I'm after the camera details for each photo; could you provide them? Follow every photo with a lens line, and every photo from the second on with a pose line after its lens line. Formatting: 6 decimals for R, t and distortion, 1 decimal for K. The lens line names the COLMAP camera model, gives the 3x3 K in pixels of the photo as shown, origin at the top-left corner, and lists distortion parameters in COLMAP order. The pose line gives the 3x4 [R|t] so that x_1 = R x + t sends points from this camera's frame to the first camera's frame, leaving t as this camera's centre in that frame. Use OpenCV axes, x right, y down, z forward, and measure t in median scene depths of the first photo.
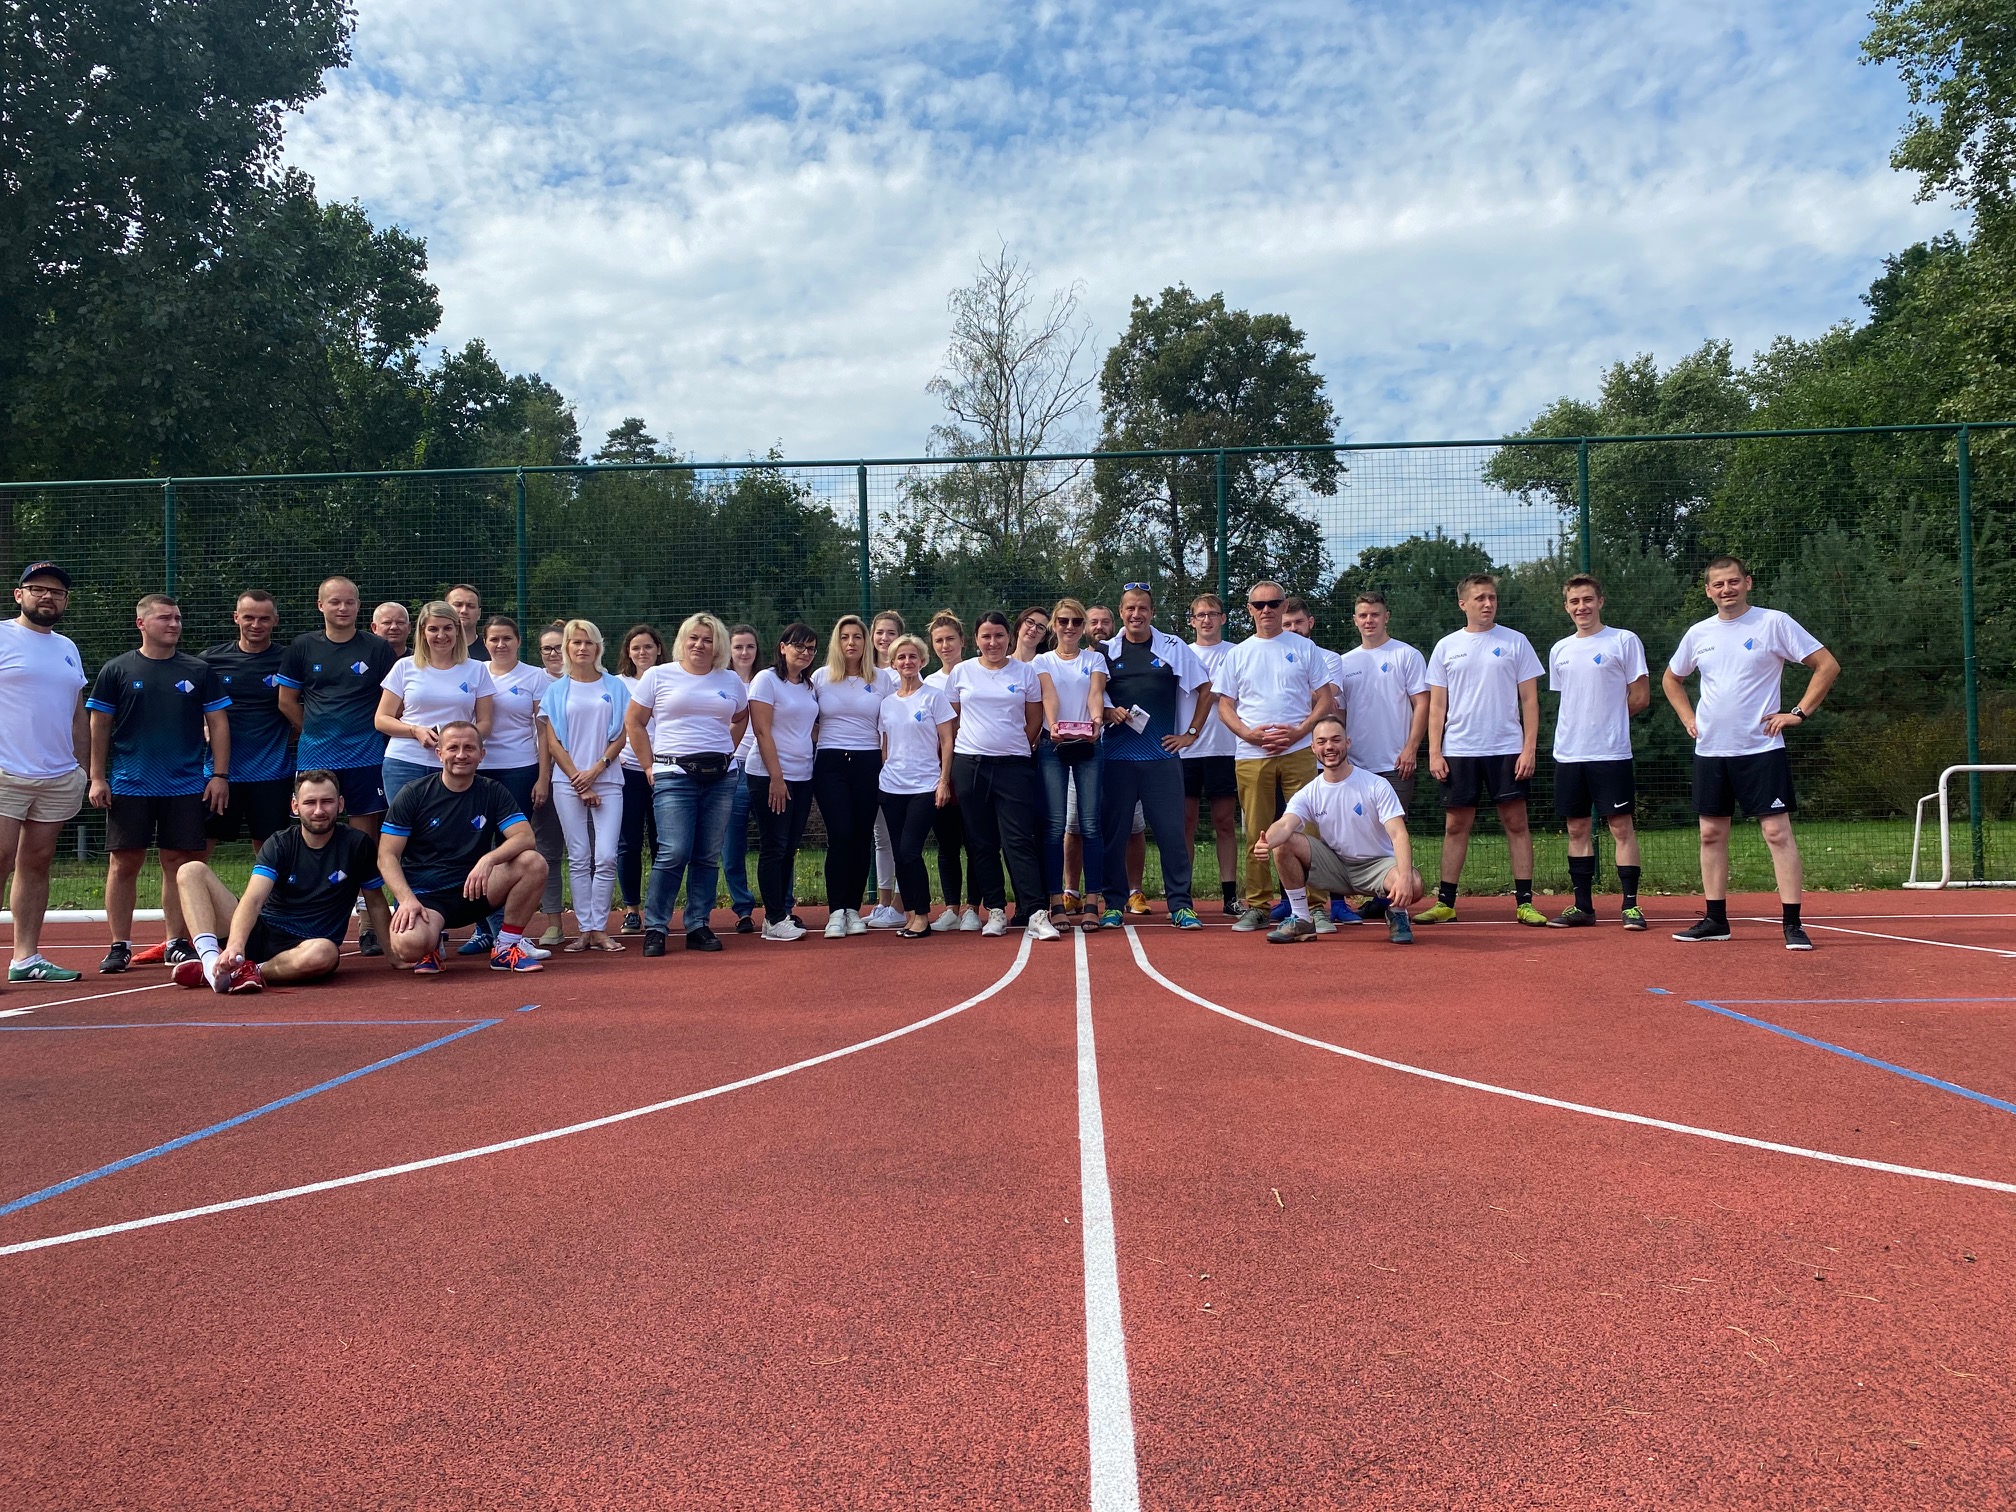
lens RADIAL K [[1542.5, 0, 1015.1], [0, 1542.5, 753.3], [0, 0, 1]] dist [0.015792, -0.001229]
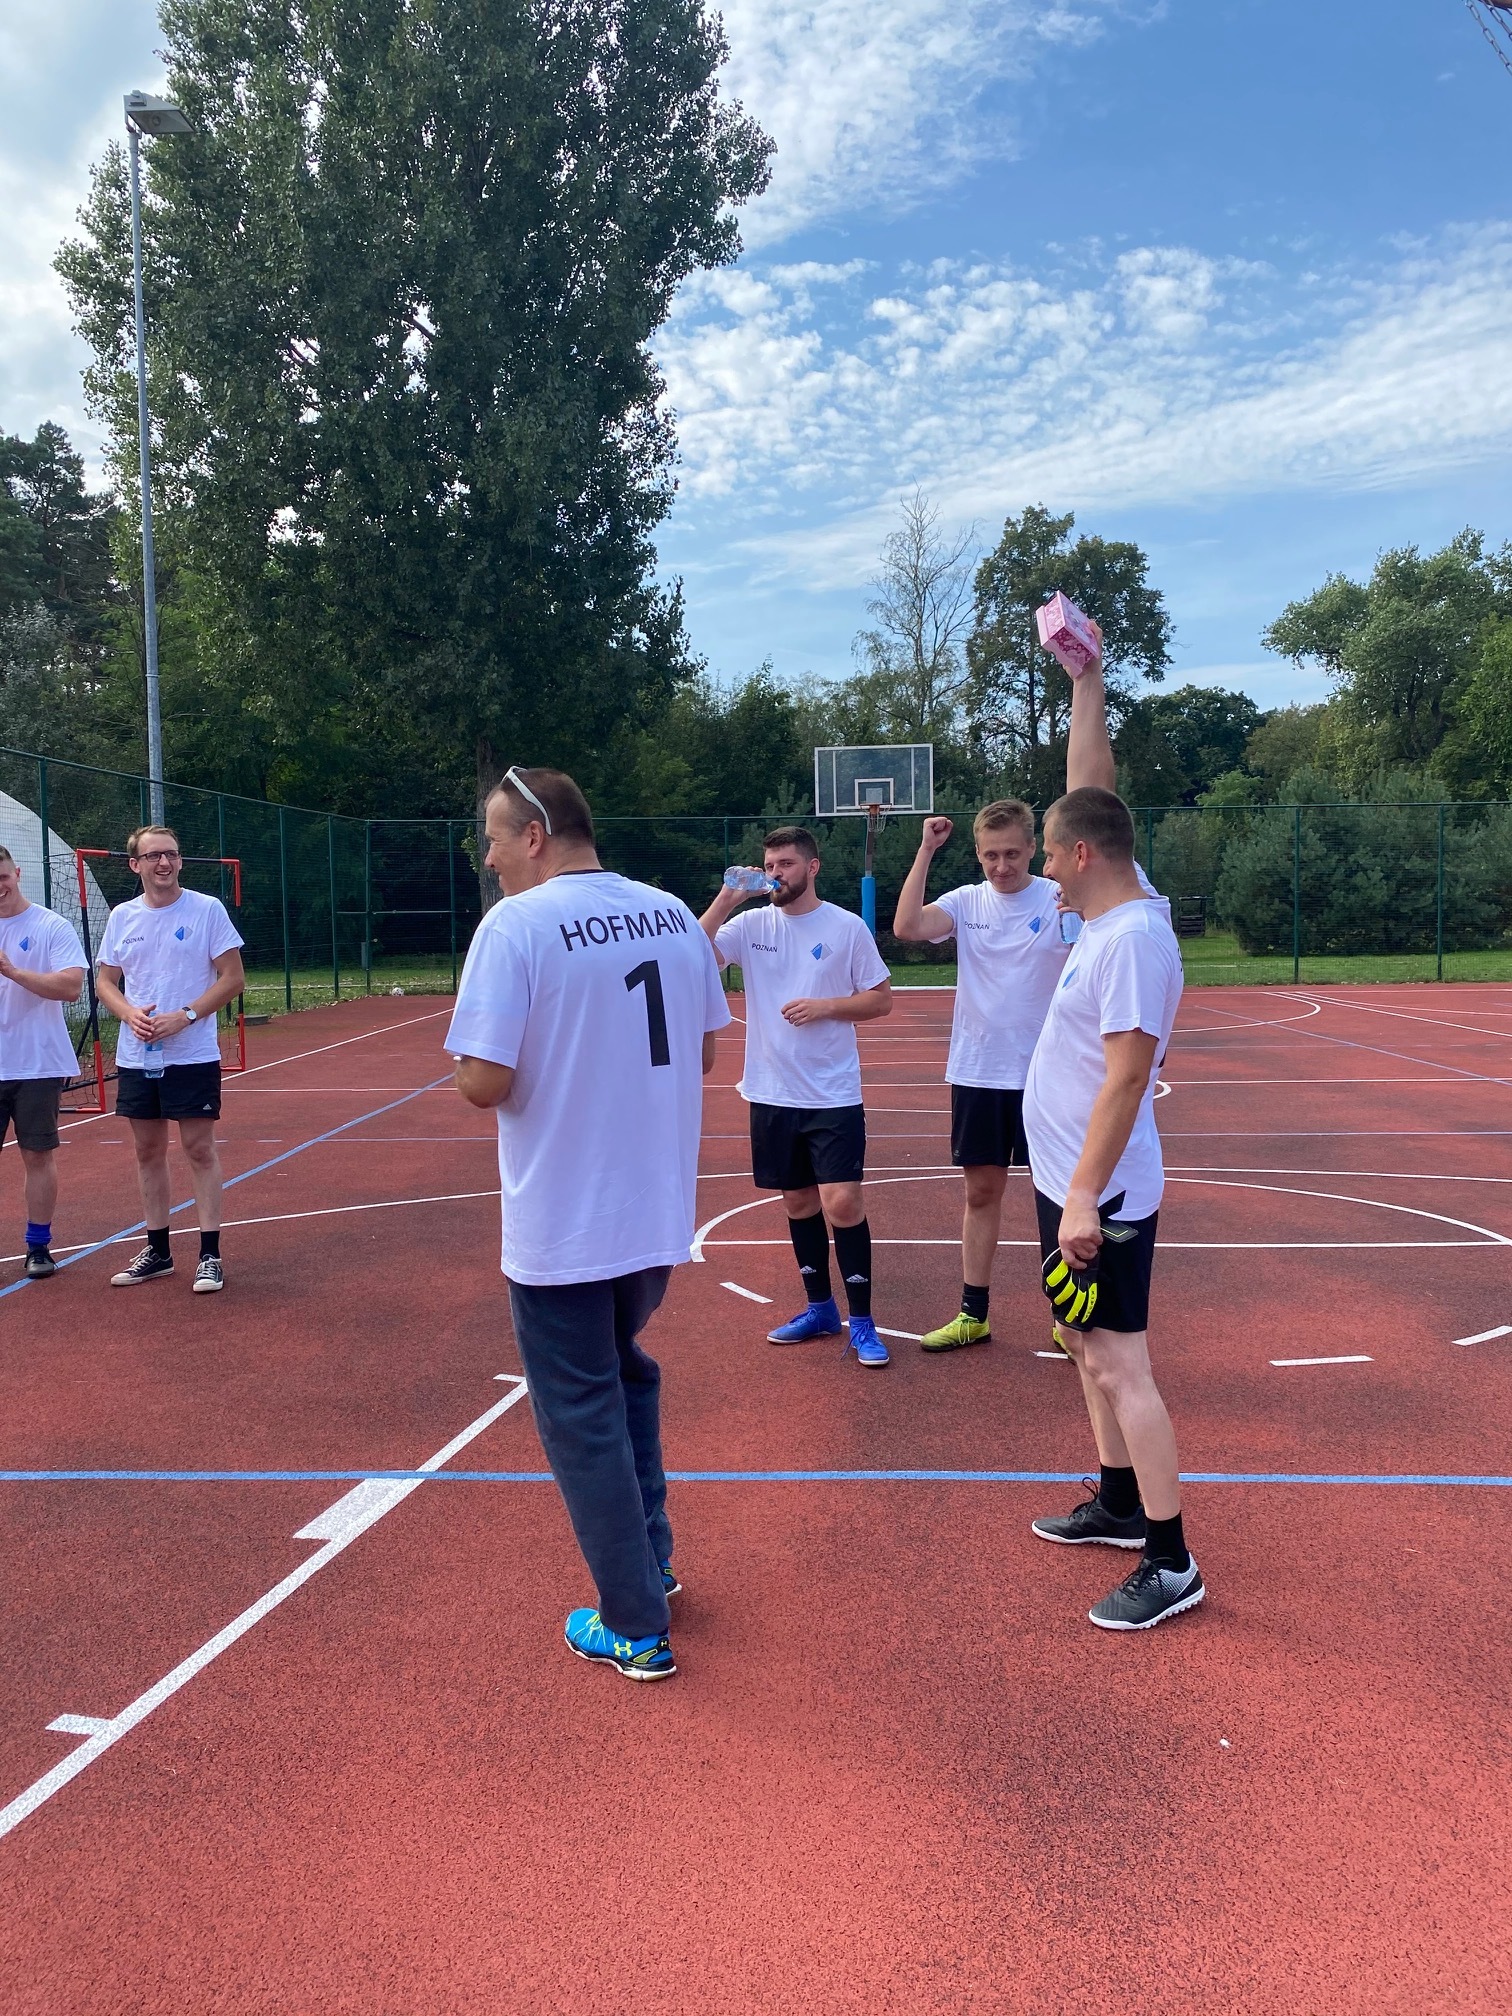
lens RADIAL K [[1542.5, 0, 749.3], [0, 1542.5, 1014.5], [0, 0, 1]] dist [0.015792, -0.001229]
pose [[0.999977, 0.006279, 0.002429, -0.125590], [-0.006476, 0.995701, 0.092396, -0.010174], [-0.001838, -0.092410, 0.995719, -0.268418]]
